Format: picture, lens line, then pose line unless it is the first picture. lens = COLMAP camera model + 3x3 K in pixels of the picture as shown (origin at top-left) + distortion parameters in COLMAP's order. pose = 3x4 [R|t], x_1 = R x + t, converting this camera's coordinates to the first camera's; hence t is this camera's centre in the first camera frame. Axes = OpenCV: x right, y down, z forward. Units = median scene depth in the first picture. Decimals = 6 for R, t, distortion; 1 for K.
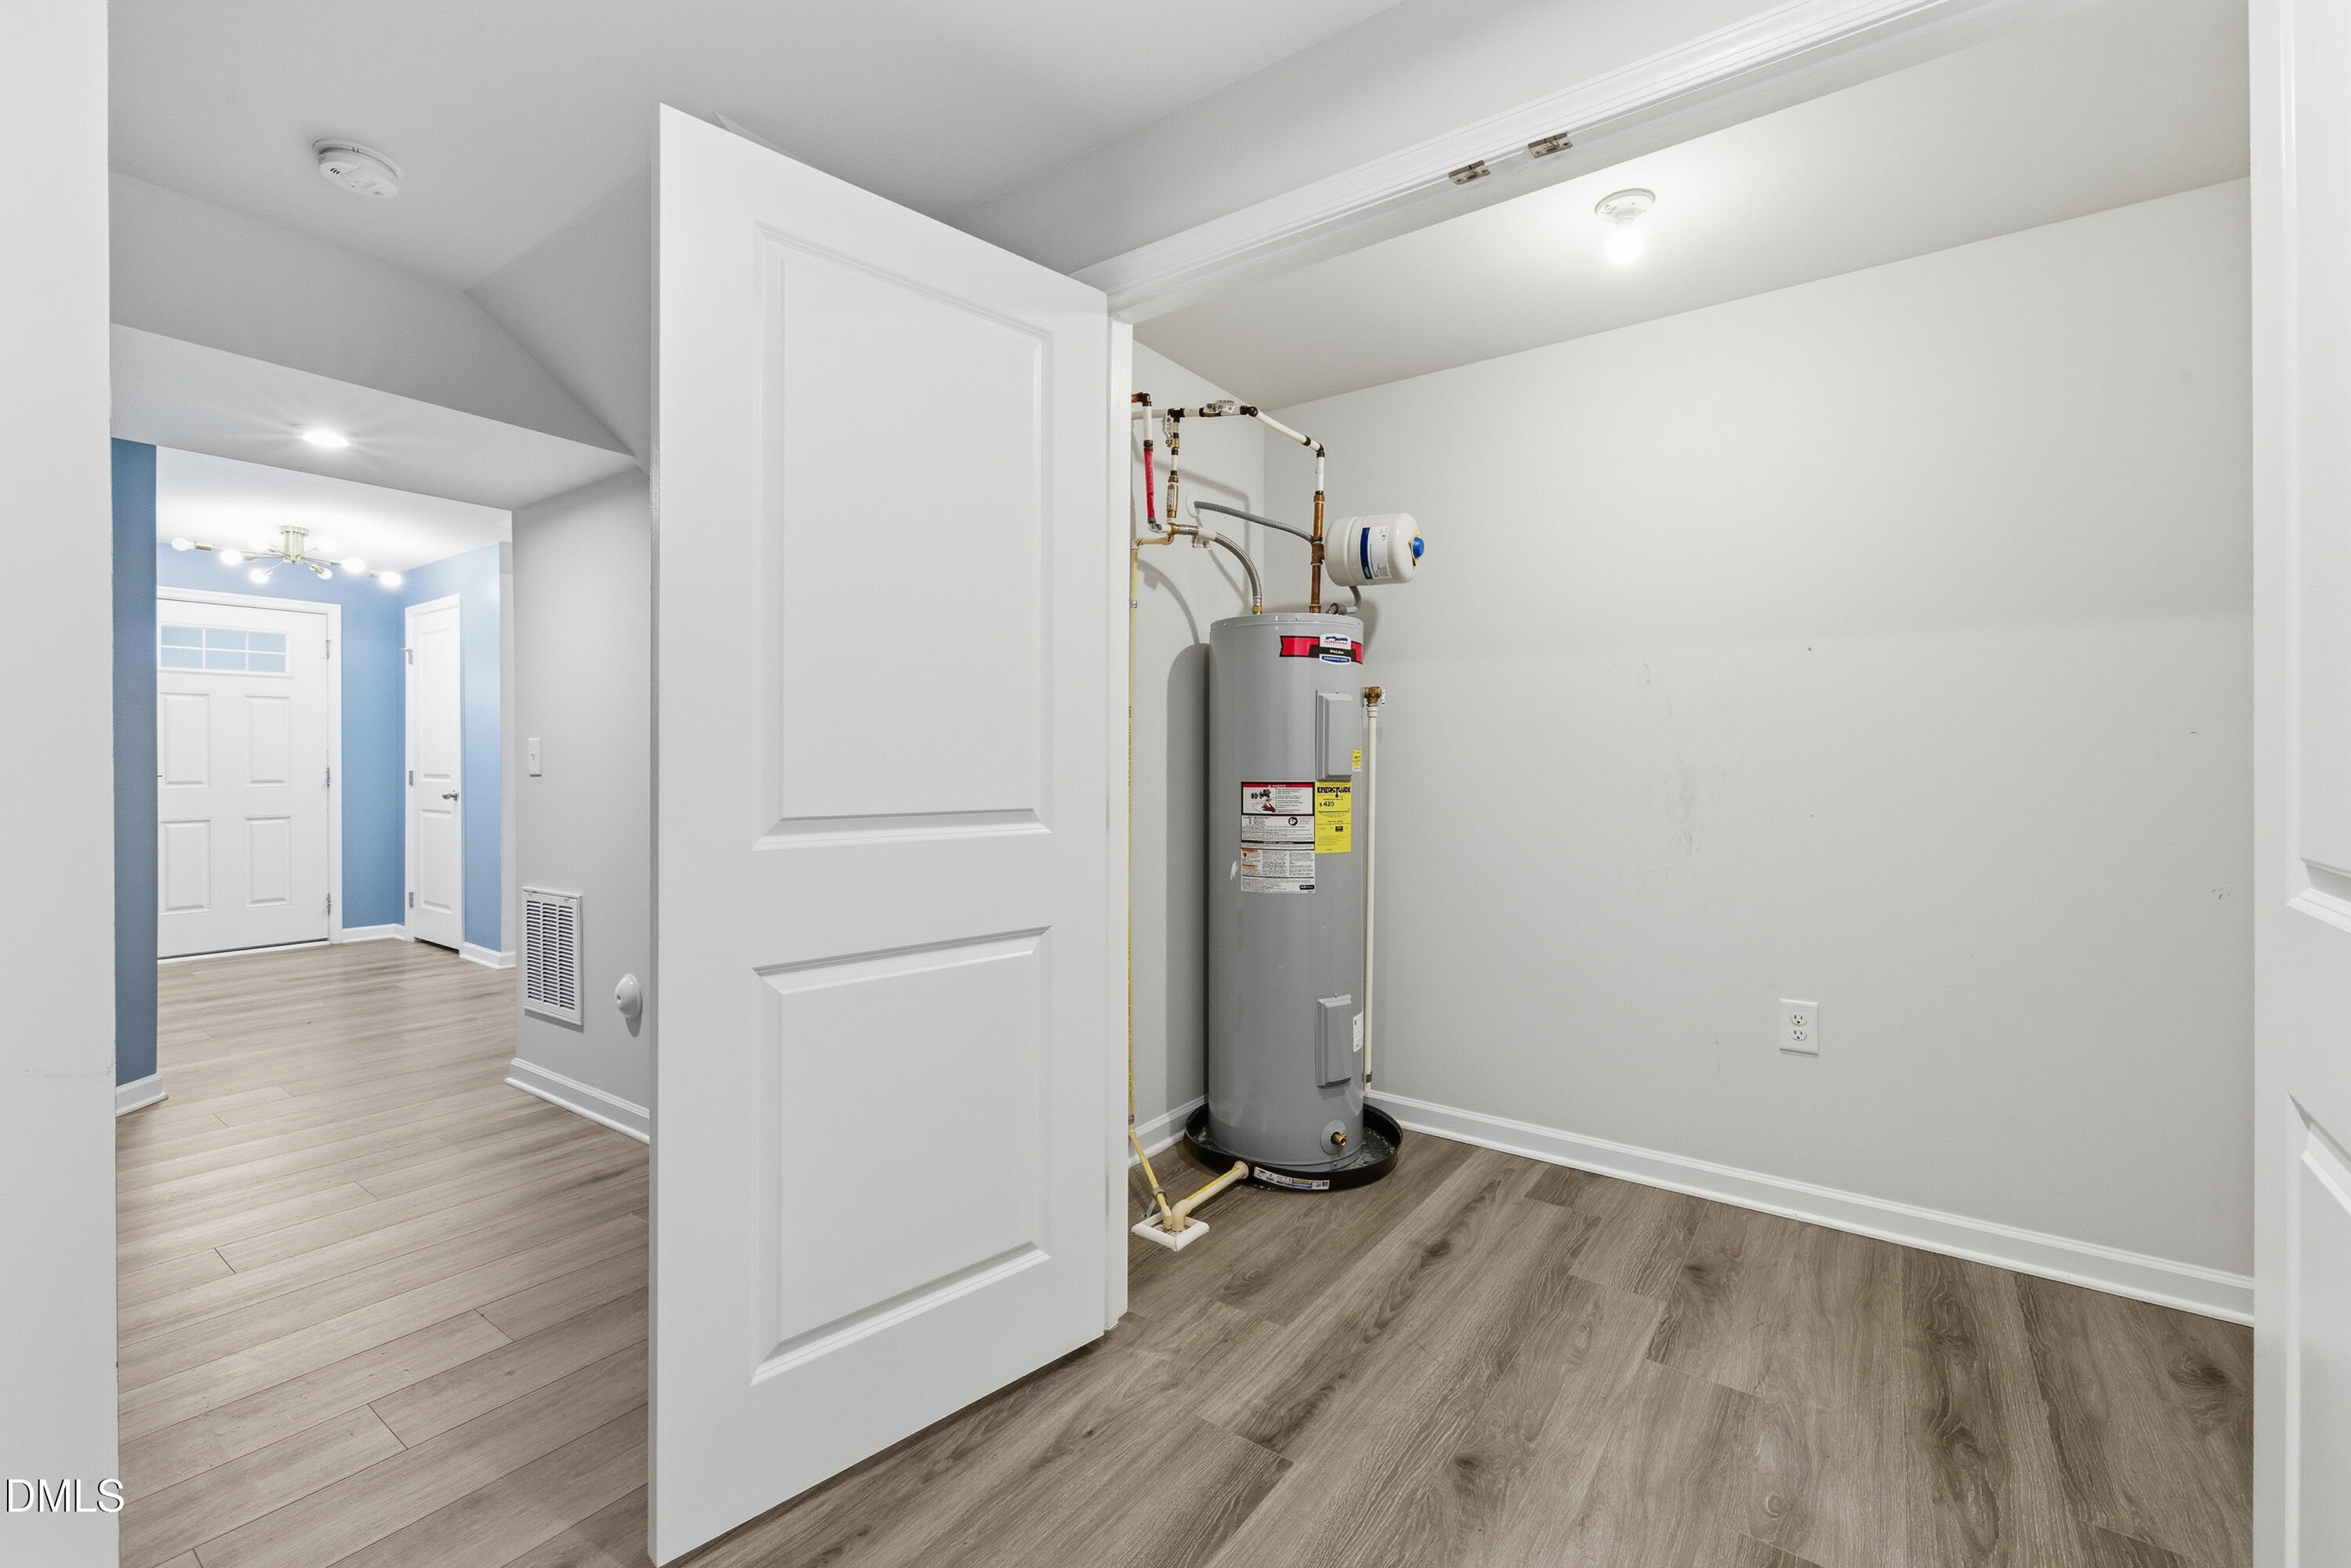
lens RADIAL K [[1001.3, 0, 1173.0], [0, 1001.3, 764.5], [0, 0, 1]] dist [-0.000451, -0.000530]
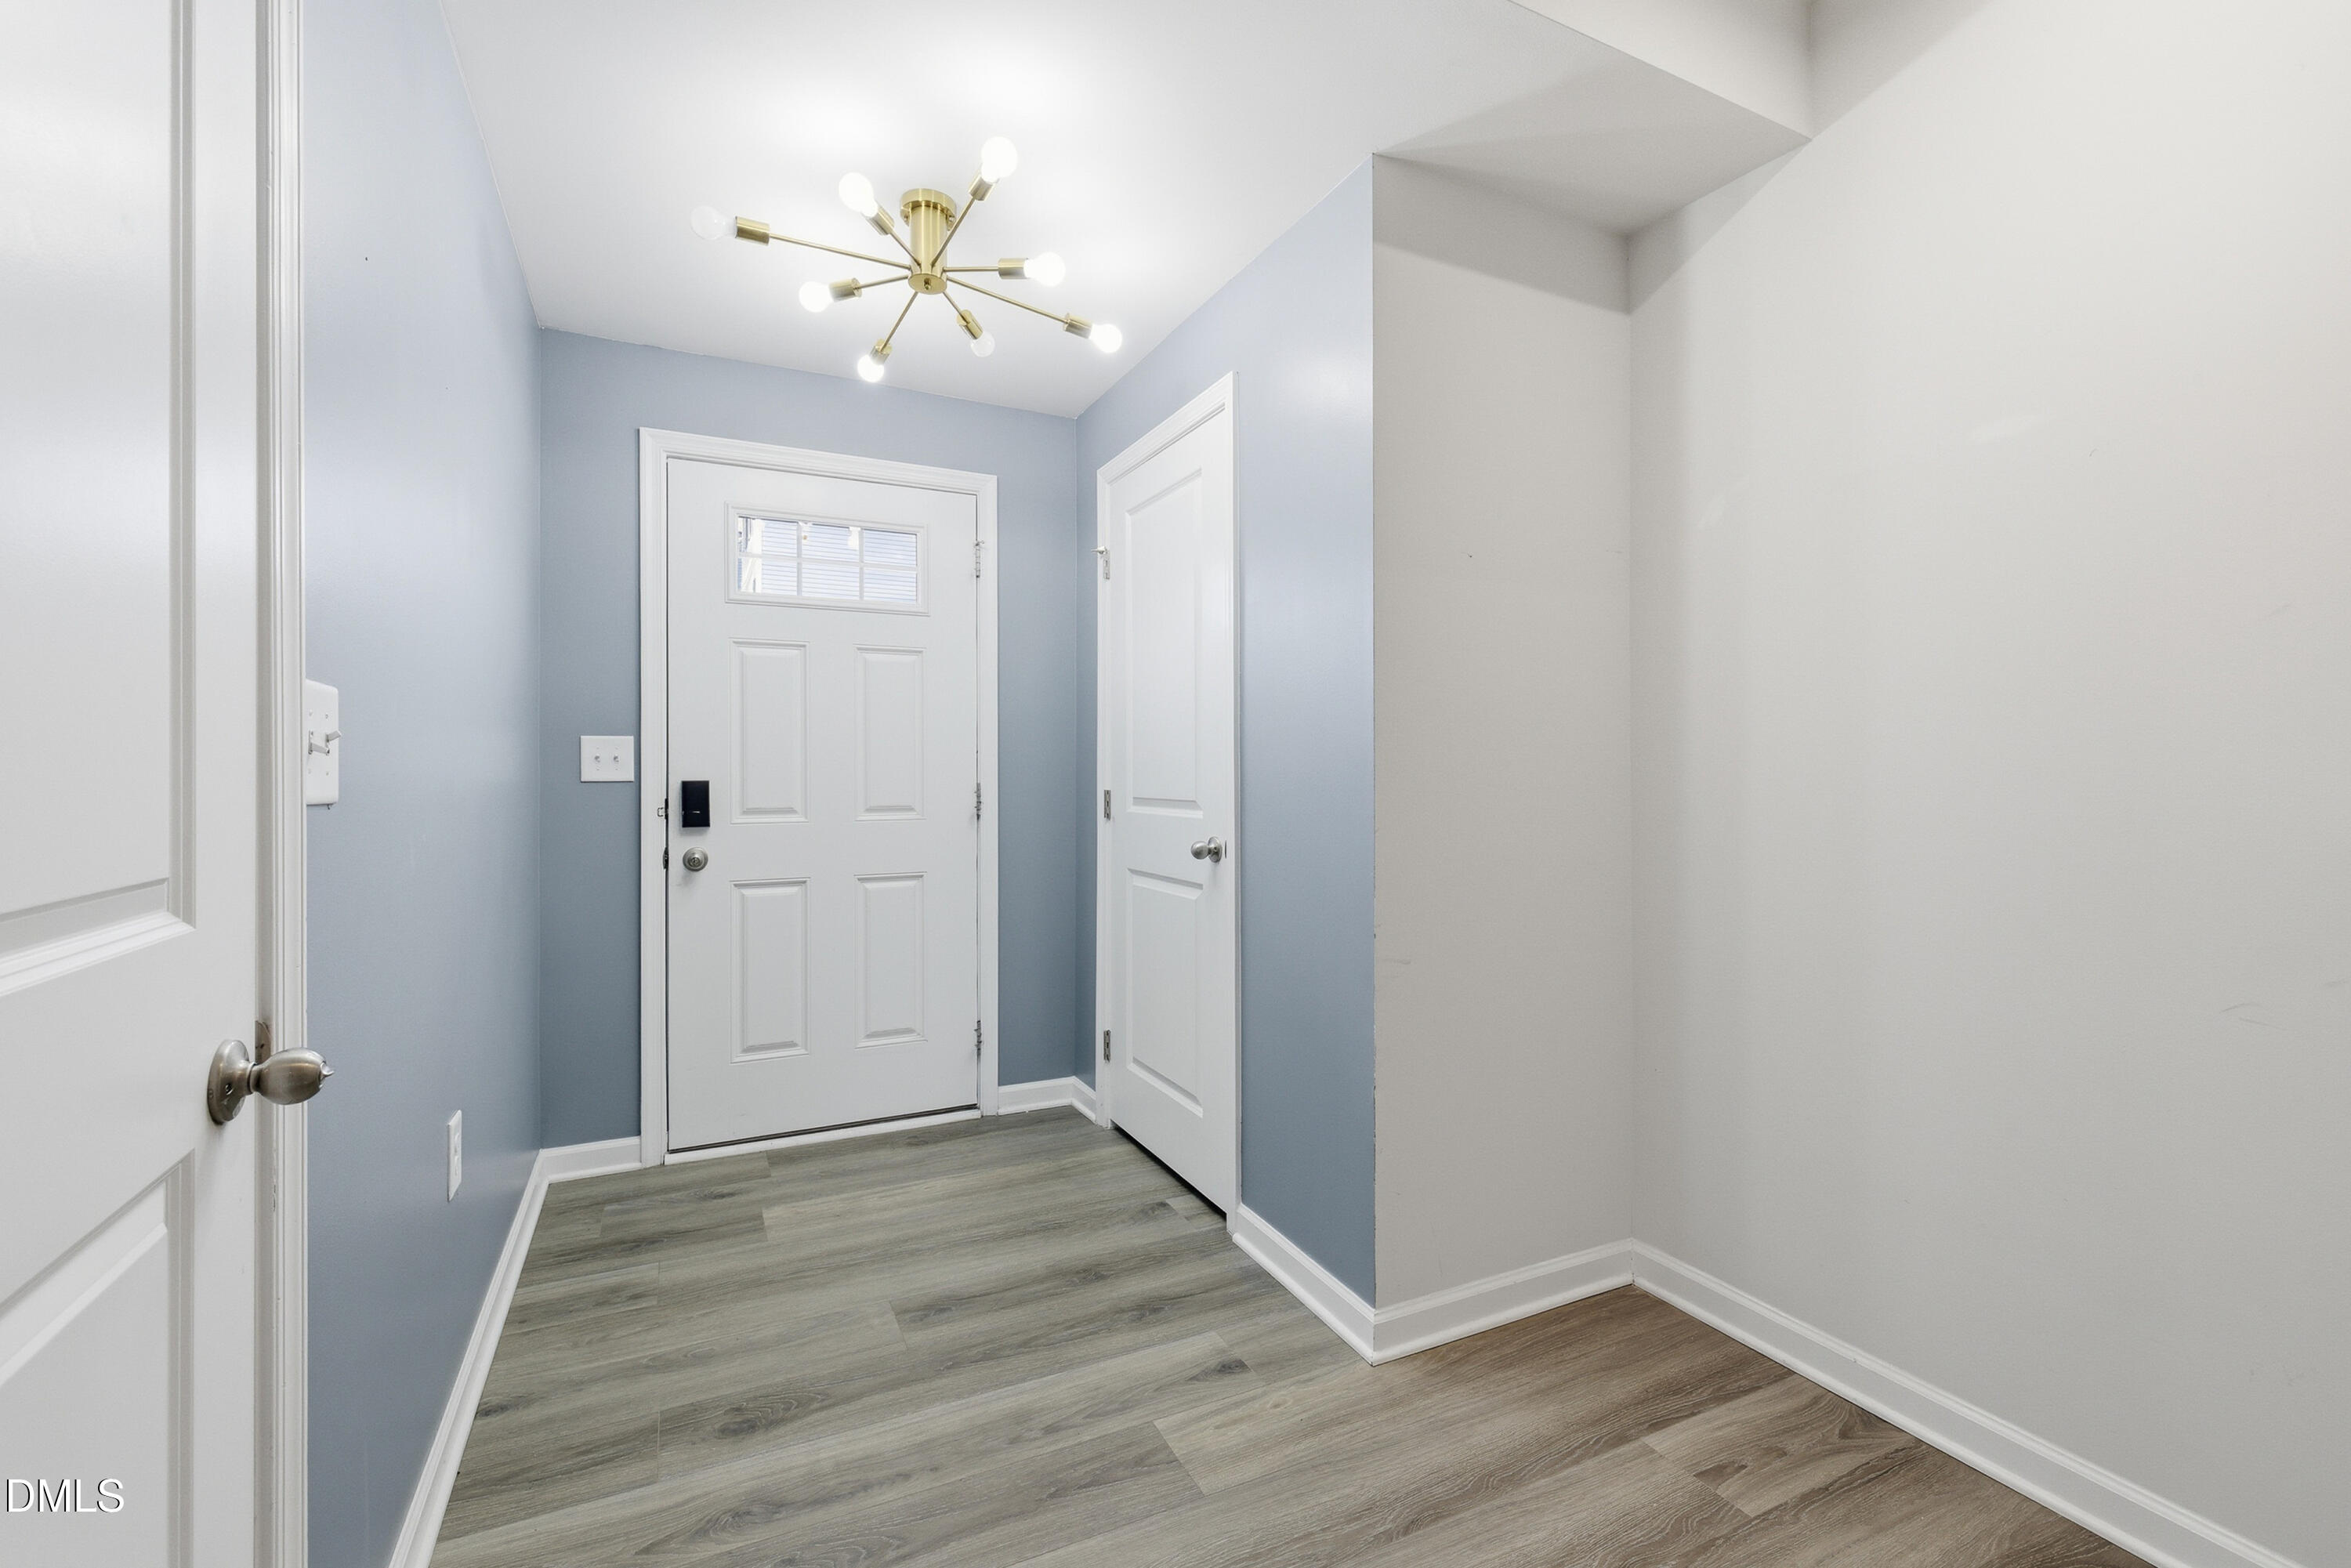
lens RADIAL K [[1001.3, 0, 1173.0], [0, 1001.3, 764.5], [0, 0, 1]] dist [-0.000451, -0.000530]
pose [[0.885025, -0.005393, -0.465512, -0.502943], [0.001267, 0.999957, -0.009177, -0.002066], [0.465542, 0.007532, 0.884994, 0.574955]]
